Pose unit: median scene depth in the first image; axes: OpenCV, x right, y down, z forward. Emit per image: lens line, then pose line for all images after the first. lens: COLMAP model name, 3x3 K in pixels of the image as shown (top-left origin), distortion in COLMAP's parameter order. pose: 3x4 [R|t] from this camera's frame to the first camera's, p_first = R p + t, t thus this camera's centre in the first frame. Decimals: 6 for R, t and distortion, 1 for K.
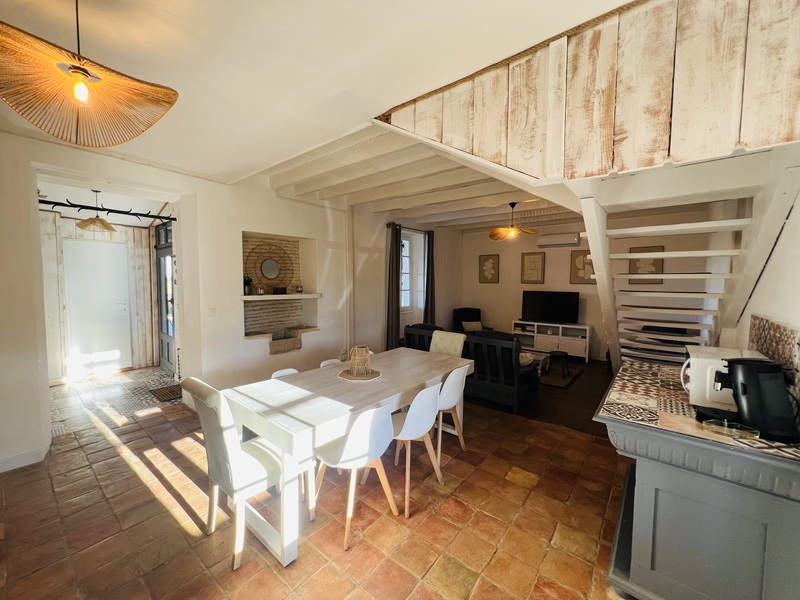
lens RADIAL K [[321.9, 0, 400.4], [0, 321.9, 299.6], [0, 0, 1]] dist [-0.001470, 0.000435]
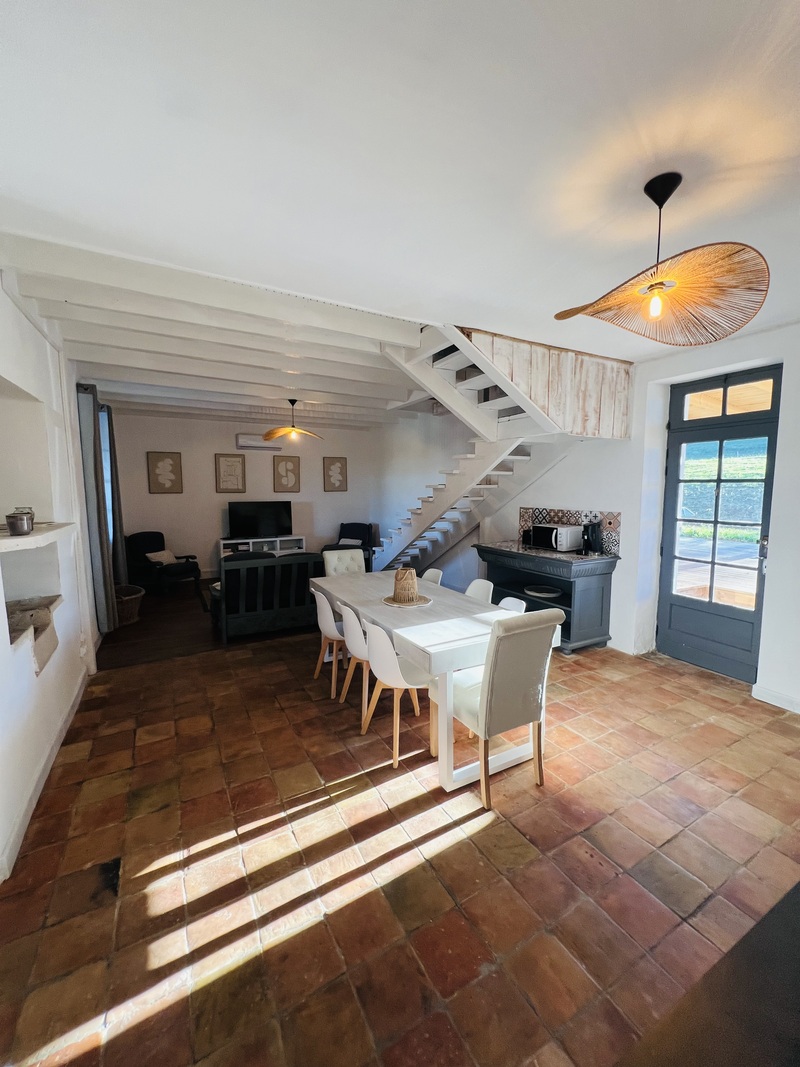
lens RADIAL K [[429.3, 0, 401.3], [0, 429.3, 529.6], [0, 0, 1]] dist [-0.001470, 0.000435]
pose [[0.363287, -0.097697, 0.926541, -1.059038], [0.059659, 0.994885, 0.081511, -0.048684], [-0.929765, 0.025665, 0.367257, 0.519641]]
